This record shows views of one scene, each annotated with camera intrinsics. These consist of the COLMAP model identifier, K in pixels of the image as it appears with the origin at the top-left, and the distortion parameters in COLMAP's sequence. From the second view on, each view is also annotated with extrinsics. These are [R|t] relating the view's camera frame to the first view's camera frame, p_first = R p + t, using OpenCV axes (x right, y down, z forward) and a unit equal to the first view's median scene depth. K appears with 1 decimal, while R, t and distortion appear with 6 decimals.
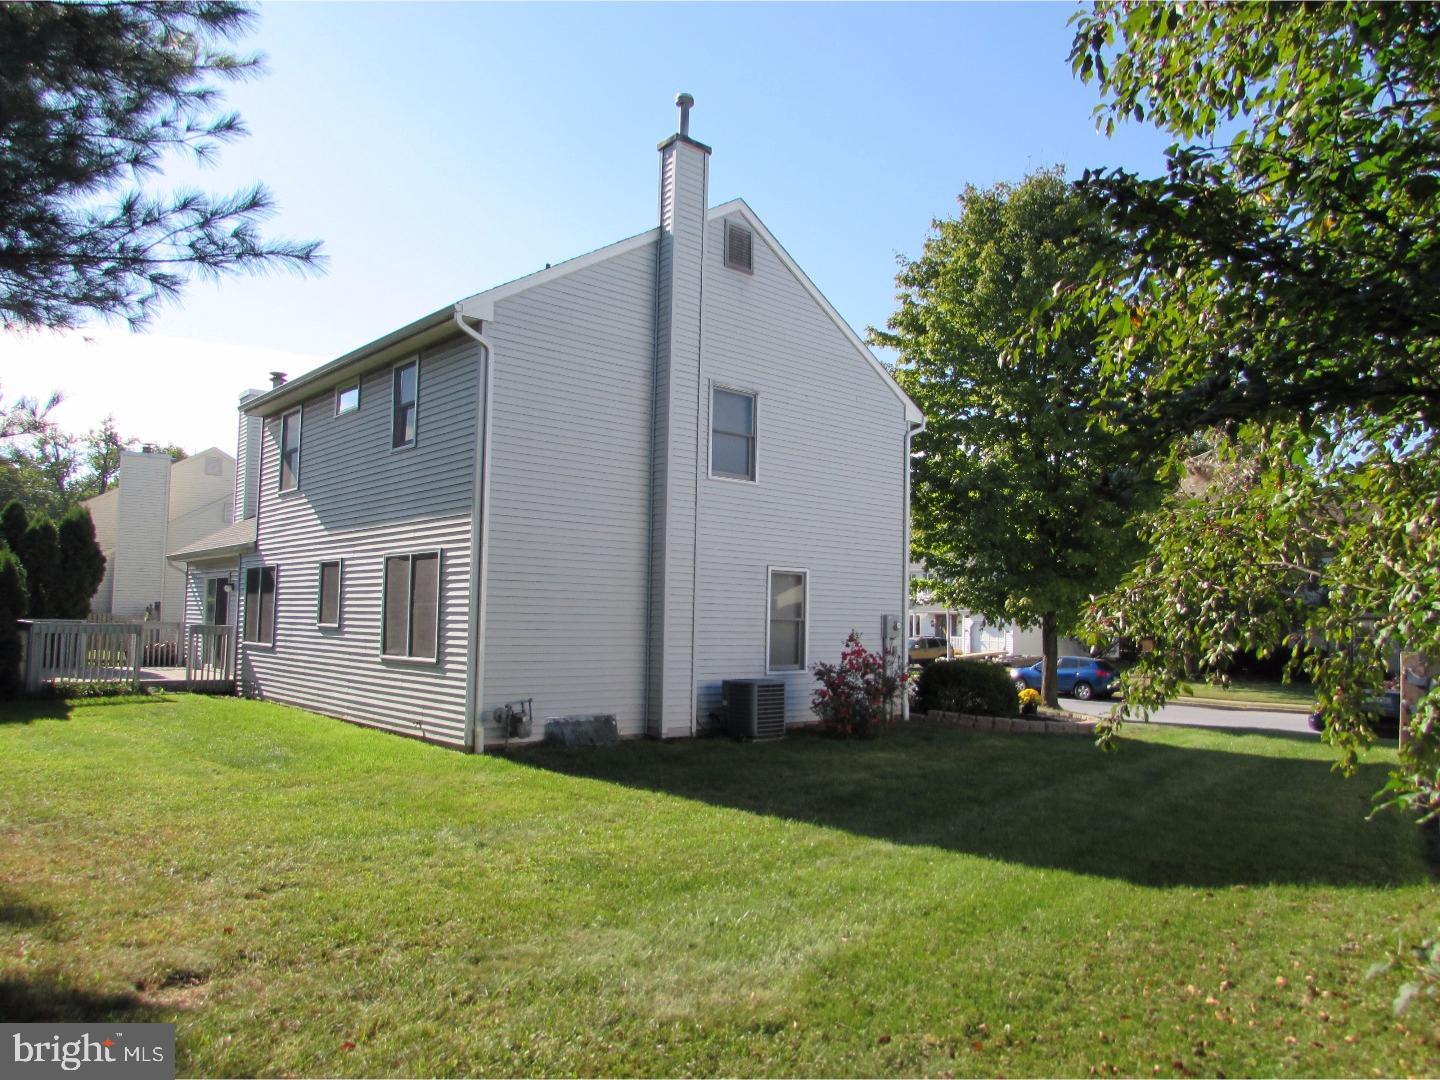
lens RADIAL K [[1008.4, 0, 720.9], [0, 1008.4, 542.4], [0, 0, 1]] dist [-0.034700, 0.007163]
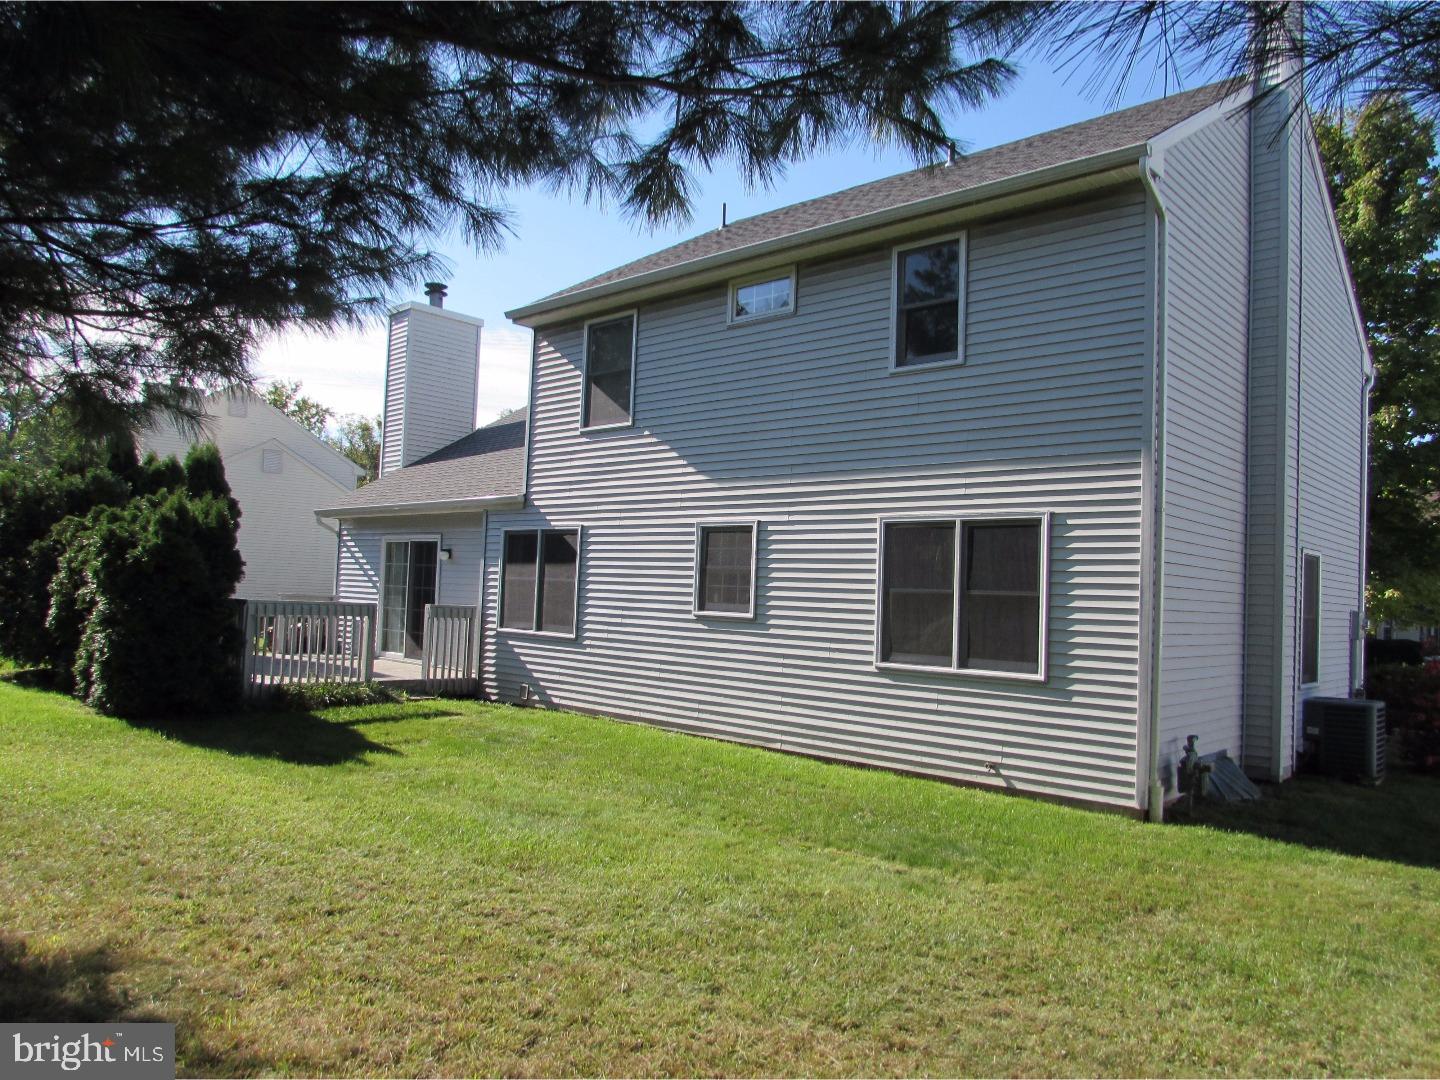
lens RADIAL K [[1008.4, 0, 719.4], [0, 1008.4, 537.5], [0, 0, 1]] dist [-0.034700, 0.007163]
pose [[0.995976, 0.018515, 0.087688, -0.450760], [-0.021246, 0.999315, 0.030309, 0.005701], [-0.087066, -0.032050, 0.995687, 0.279141]]
